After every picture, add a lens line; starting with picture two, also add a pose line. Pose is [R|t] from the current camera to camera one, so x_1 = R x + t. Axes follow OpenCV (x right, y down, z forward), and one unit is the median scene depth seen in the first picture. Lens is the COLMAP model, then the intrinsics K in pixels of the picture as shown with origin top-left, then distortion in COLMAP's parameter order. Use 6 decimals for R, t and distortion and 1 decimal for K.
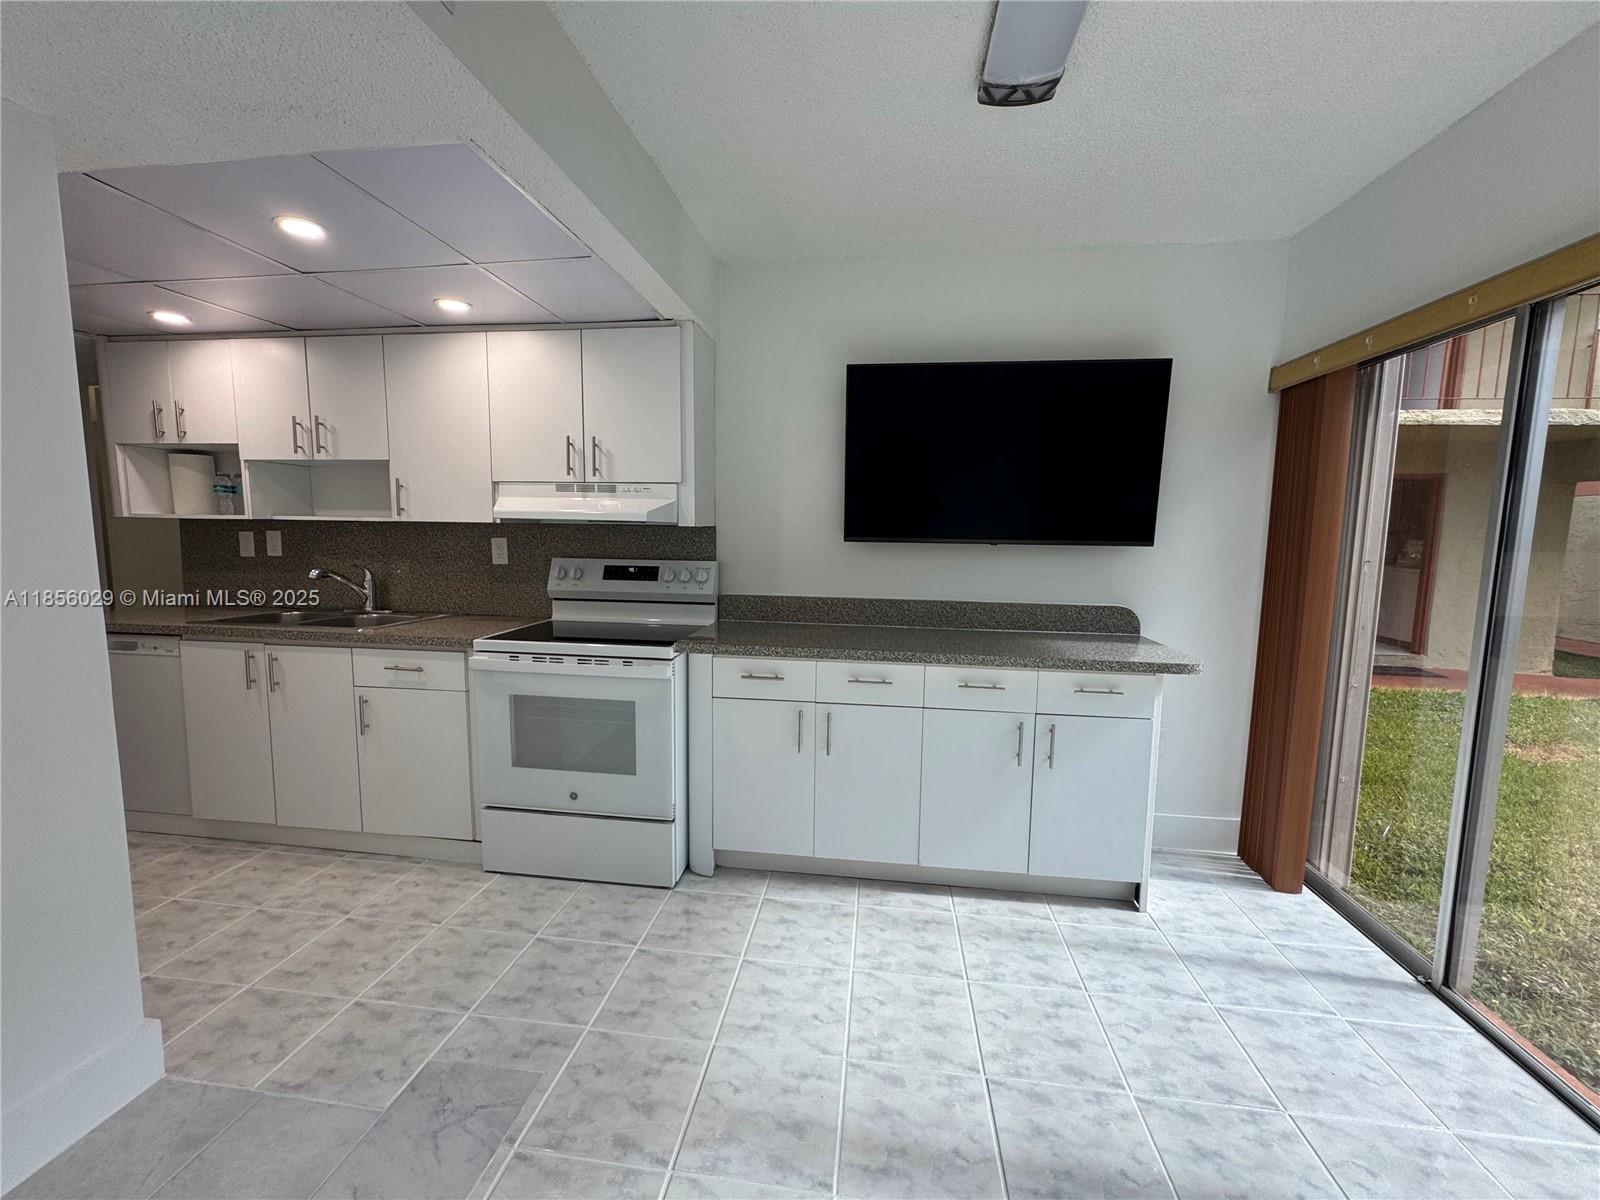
lens RADIAL K [[639.8, 0, 807.4], [0, 639.8, 595.7], [0, 0, 1]] dist [-0.009954, 0.000095]
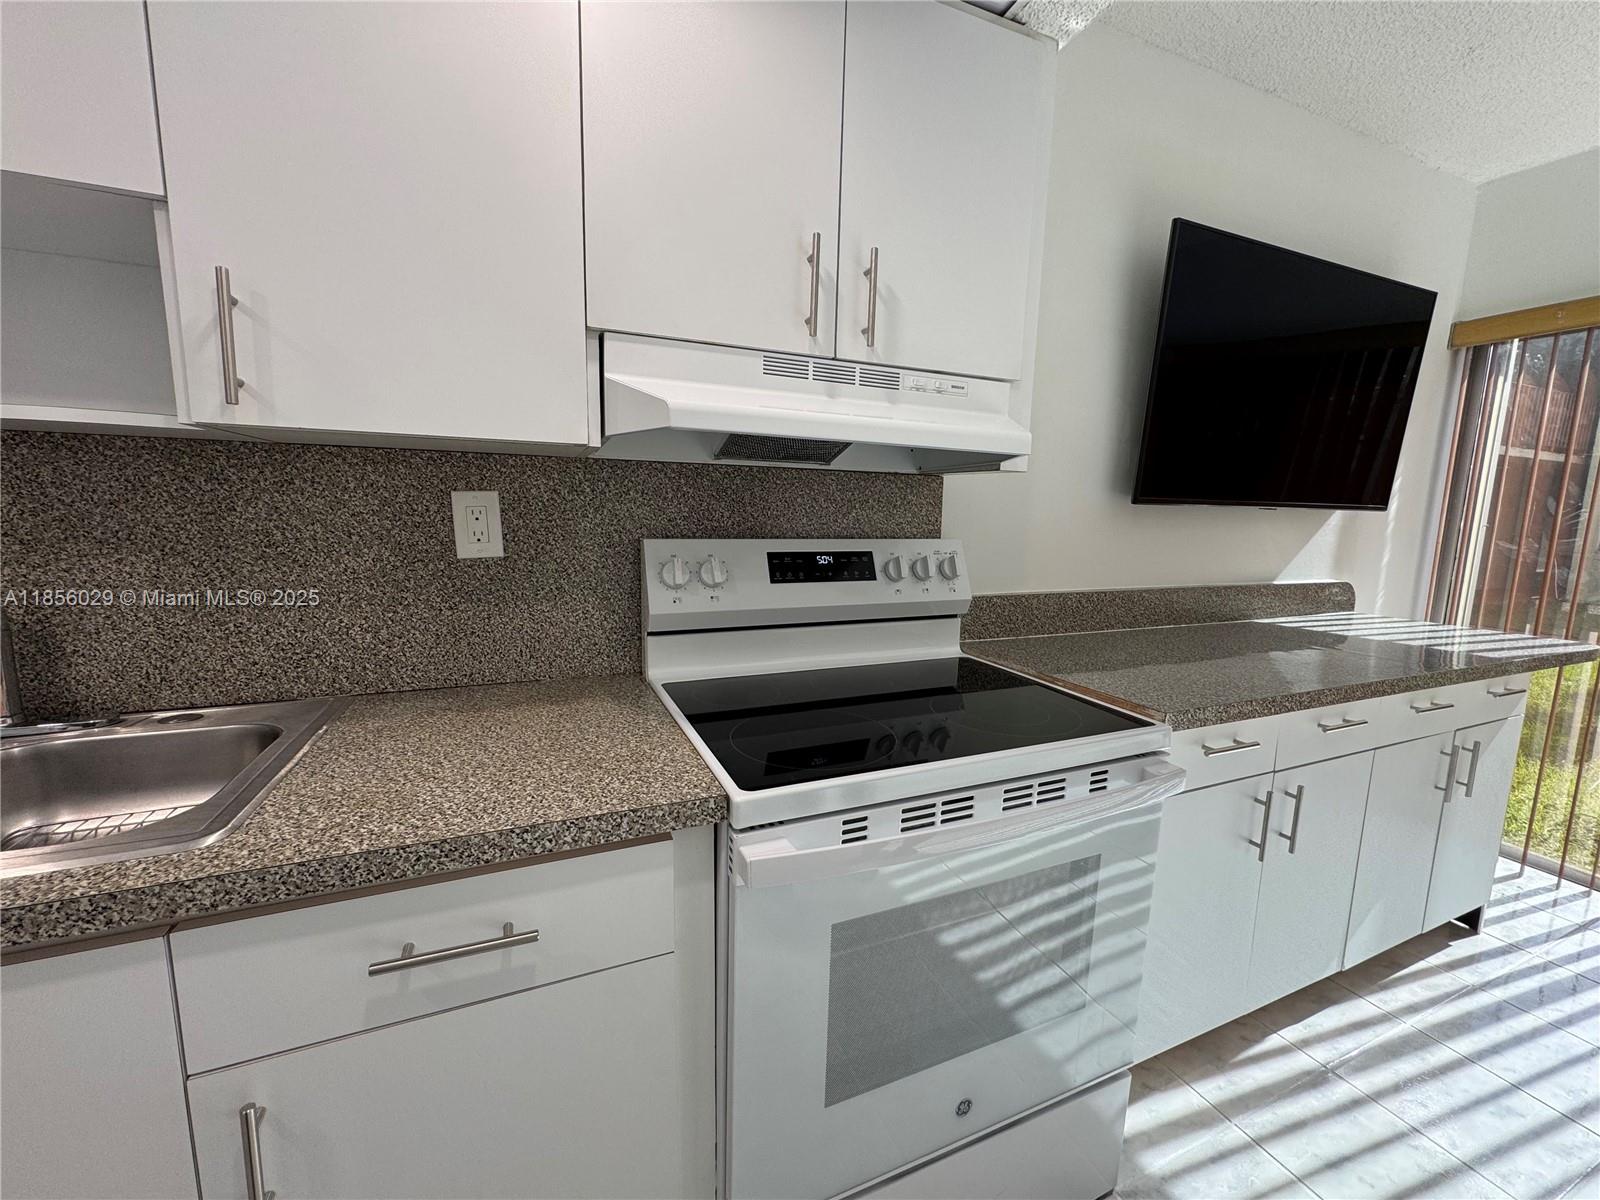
lens RADIAL K [[639.8, 0, 812.8], [0, 639.8, 594.4], [0, 0, 1]] dist [-0.009954, 0.000095]
pose [[0.862193, -0.065746, 0.502295, -0.592018], [0.043813, 0.997505, 0.055360, -0.046456], [-0.504682, -0.025724, 0.862922, 0.647044]]
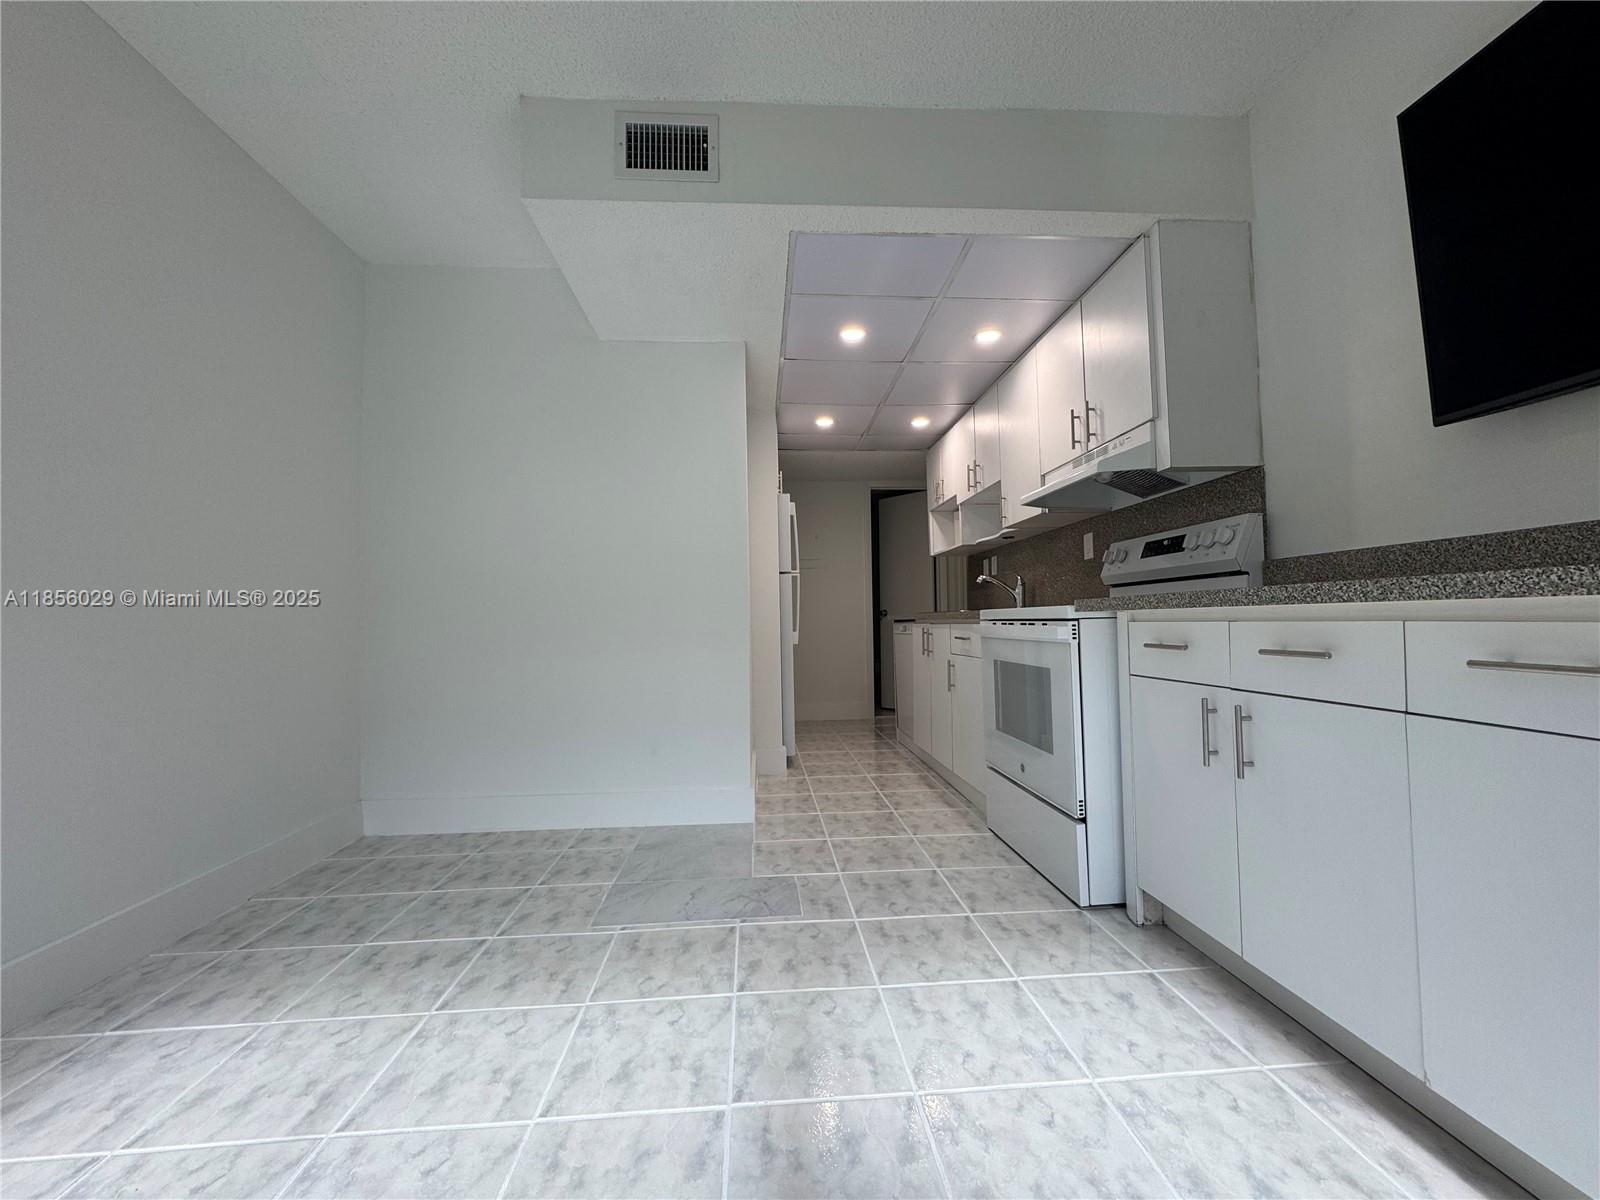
lens RADIAL K [[639.8, 0, 799.6], [0, 639.8, 599.3], [0, 0, 1]] dist [-0.009954, 0.000095]
pose [[0.188795, -0.055129, -0.980468, 0.494872], [-0.080789, 0.994167, -0.071456, 0.145191], [0.978688, 0.092702, 0.183240, 0.434648]]
